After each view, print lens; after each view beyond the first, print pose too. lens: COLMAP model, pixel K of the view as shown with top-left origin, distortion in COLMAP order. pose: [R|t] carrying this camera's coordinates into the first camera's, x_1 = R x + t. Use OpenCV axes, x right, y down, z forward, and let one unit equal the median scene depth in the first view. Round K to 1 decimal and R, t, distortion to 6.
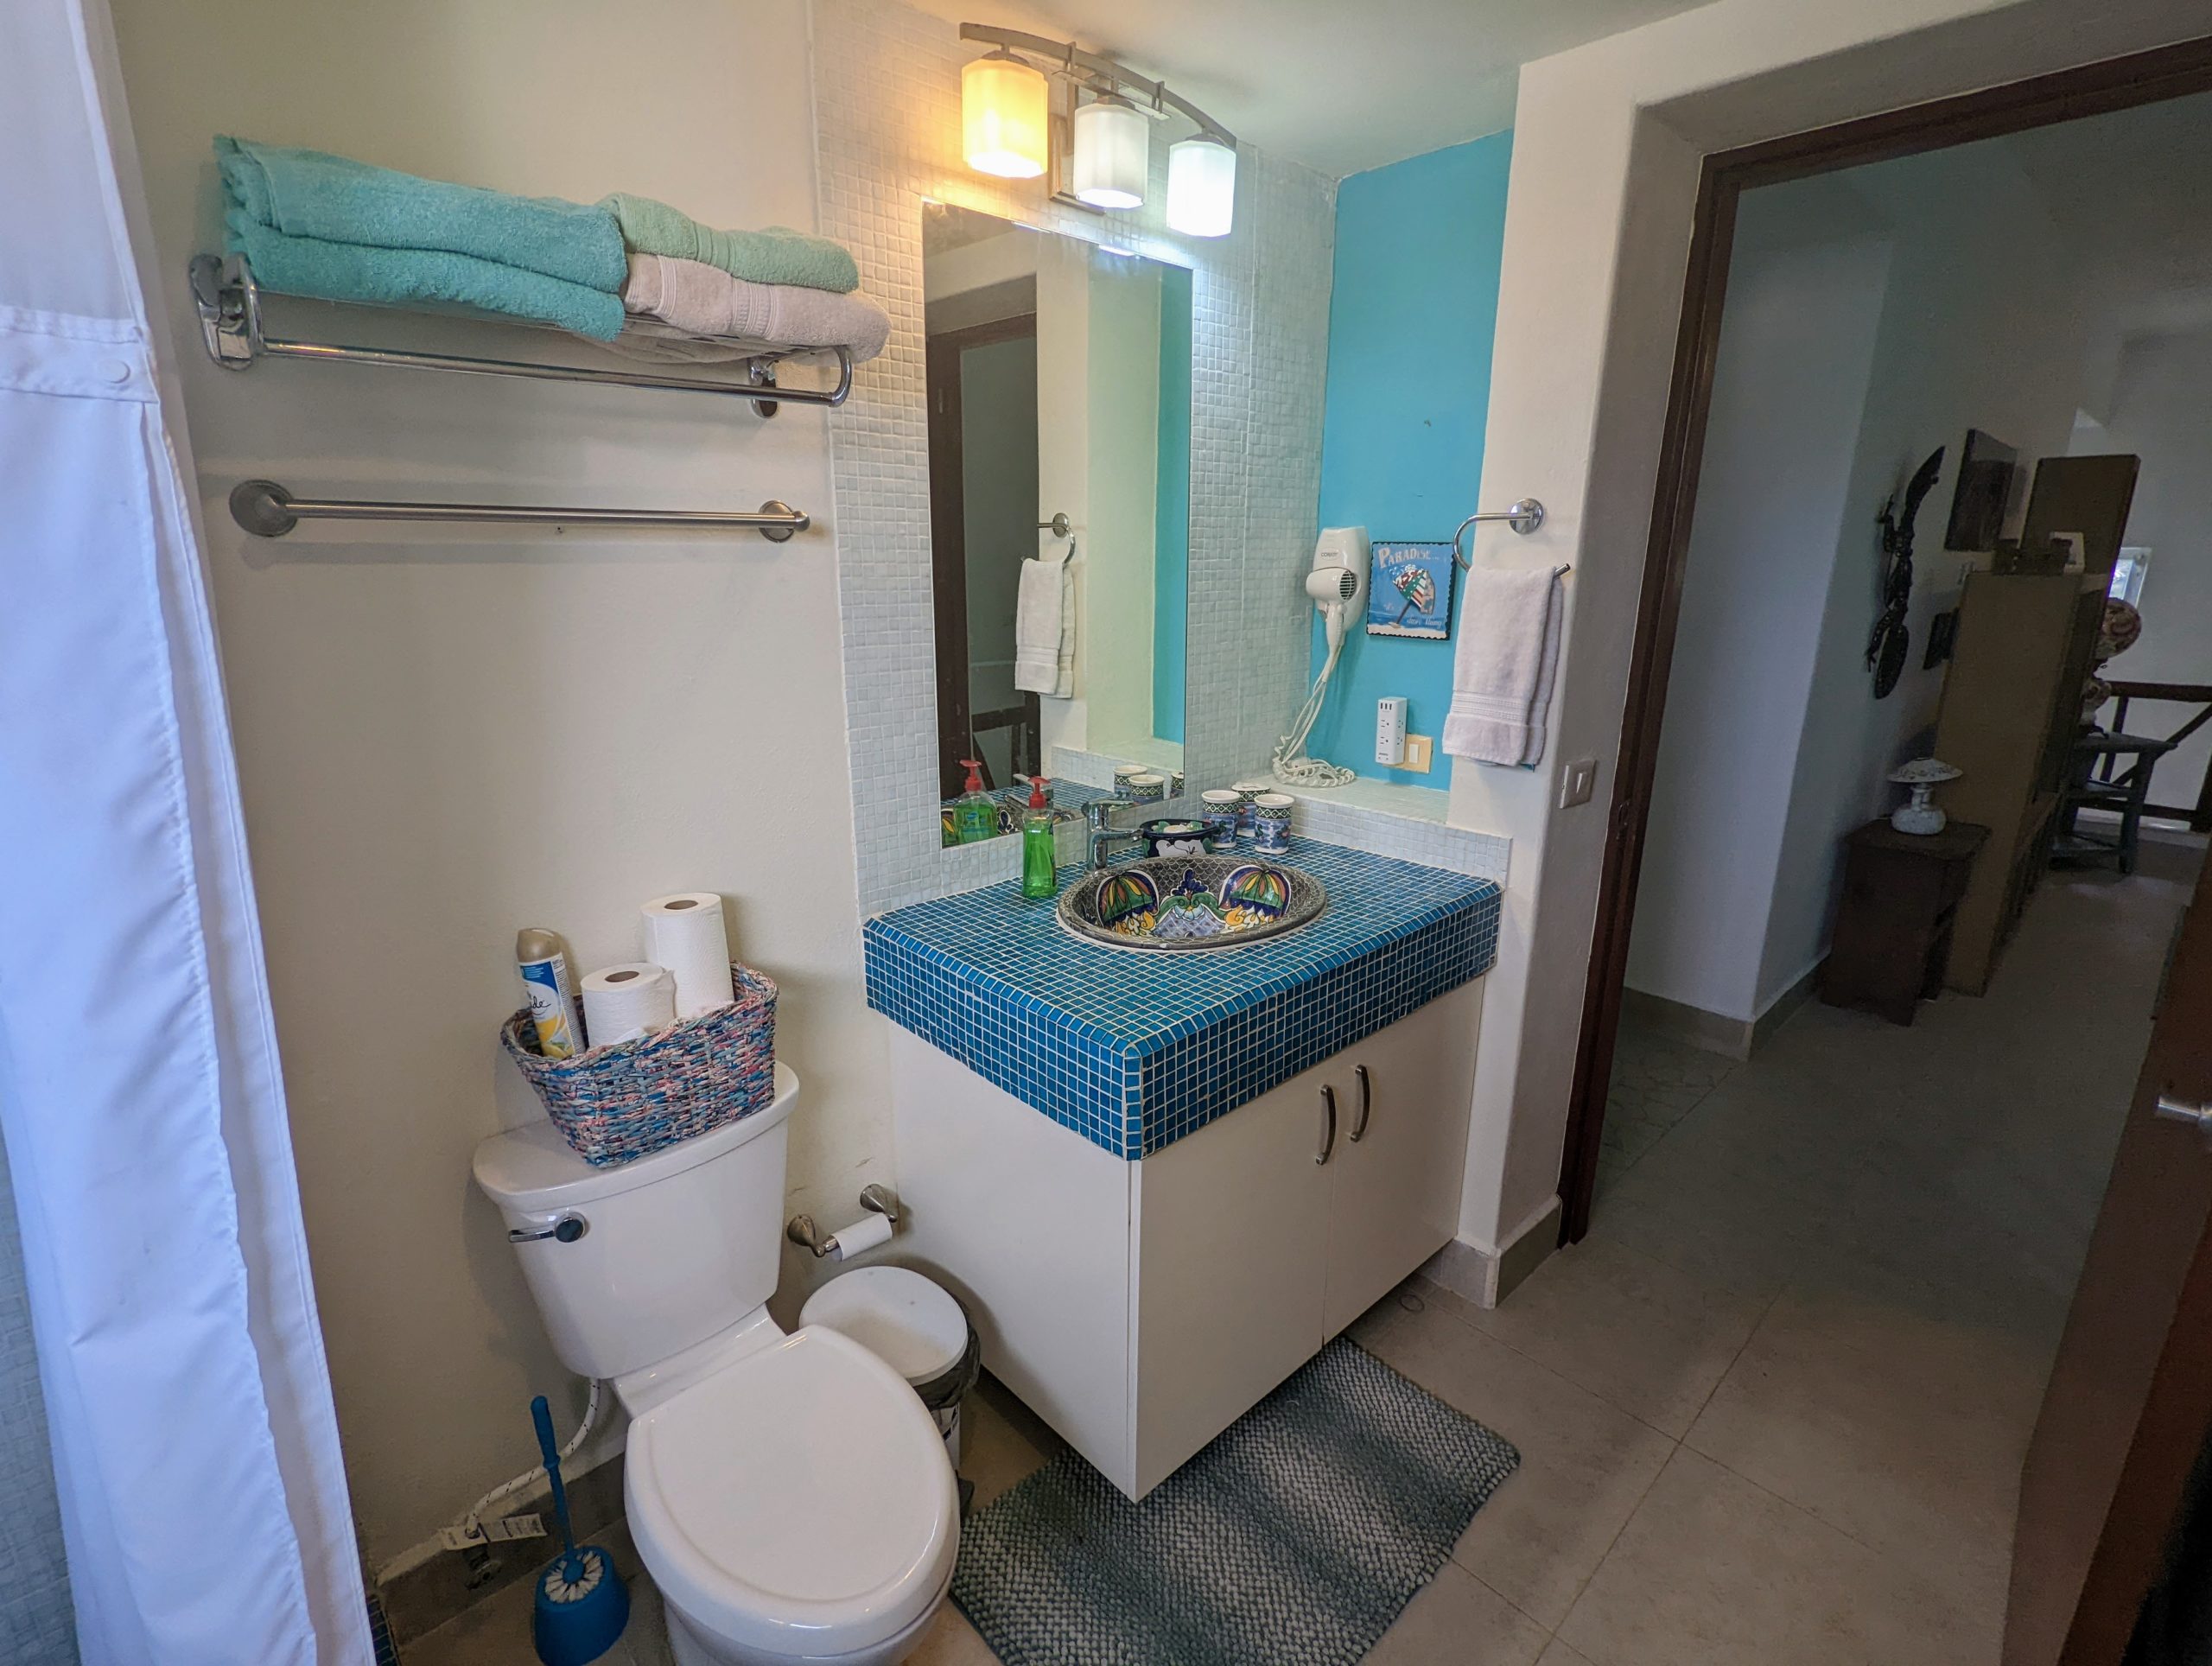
lens RADIAL K [[1050.3, 0, 1113.0], [0, 1050.3, 841.6], [0, 0, 1]] dist [-0.000045, 0.001152]
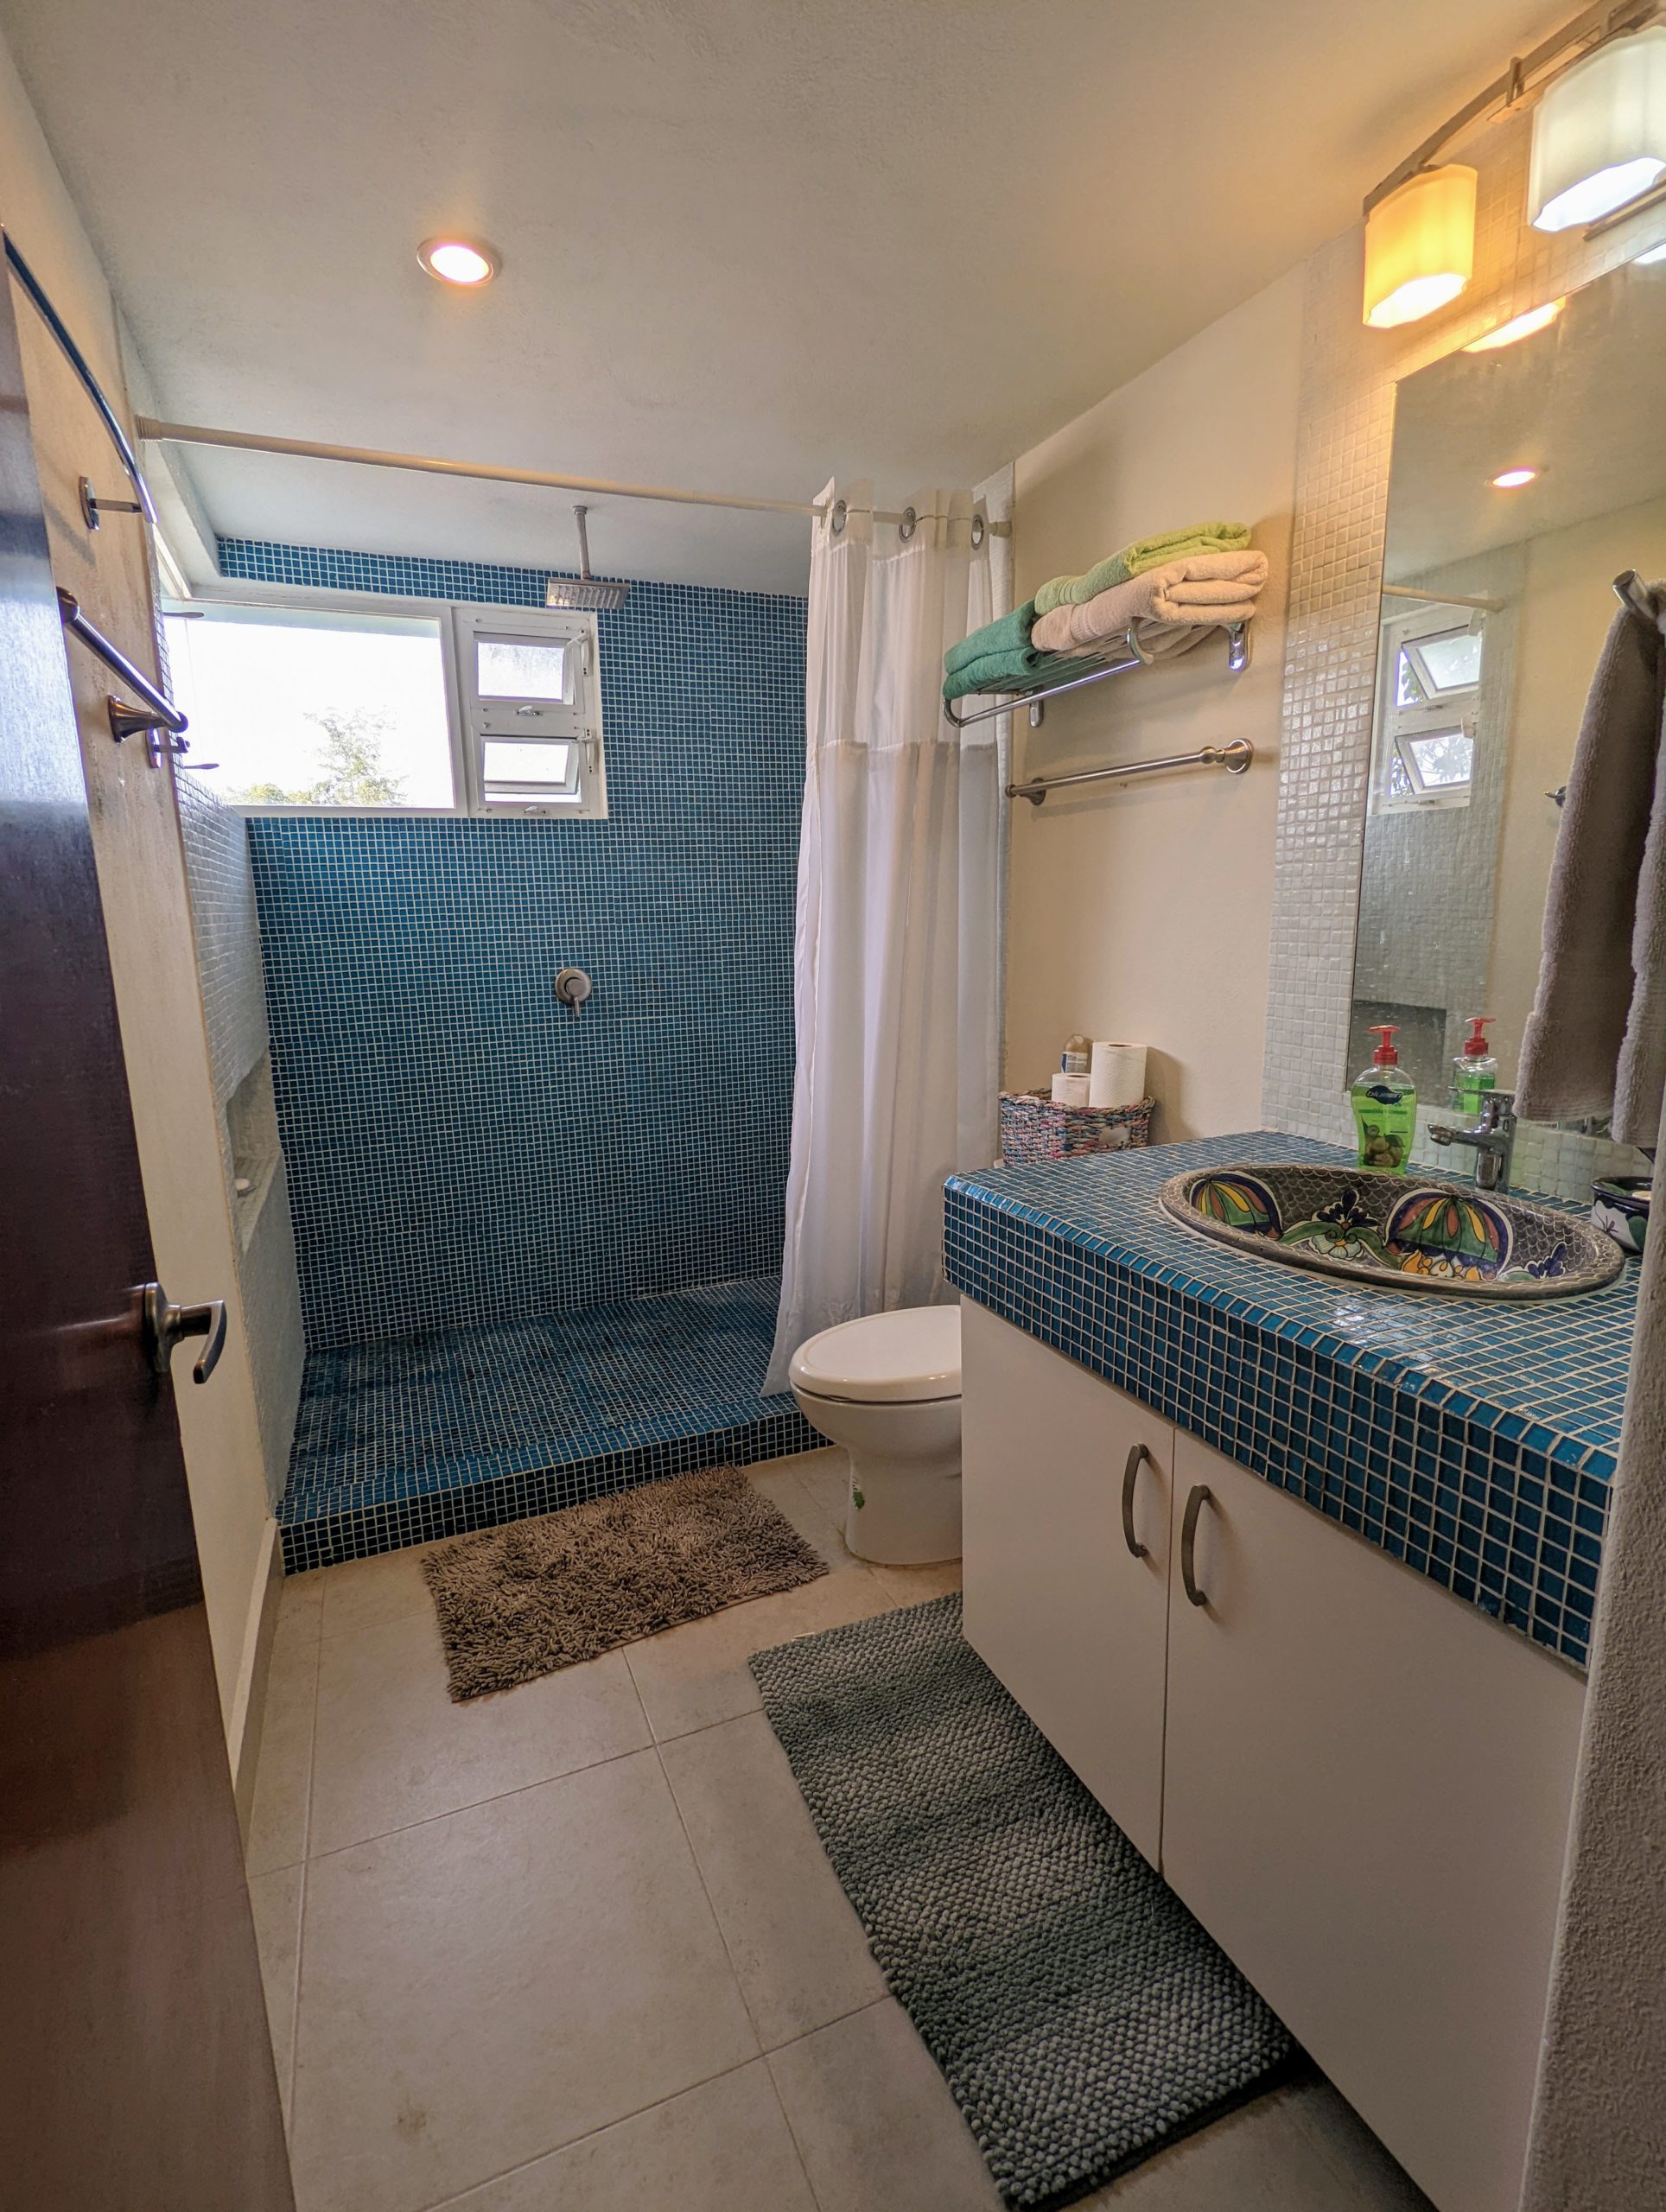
lens RADIAL K [[1050.3, 0, 835.8], [0, 1050.3, 1095.6], [0, 0, 1]] dist [-0.000045, 0.001152]
pose [[-0.330938, 0.172382, -0.927774, 0.929017], [-0.236395, 0.936679, 0.258359, -0.134661], [0.913563, 0.304822, -0.269232, 0.954389]]
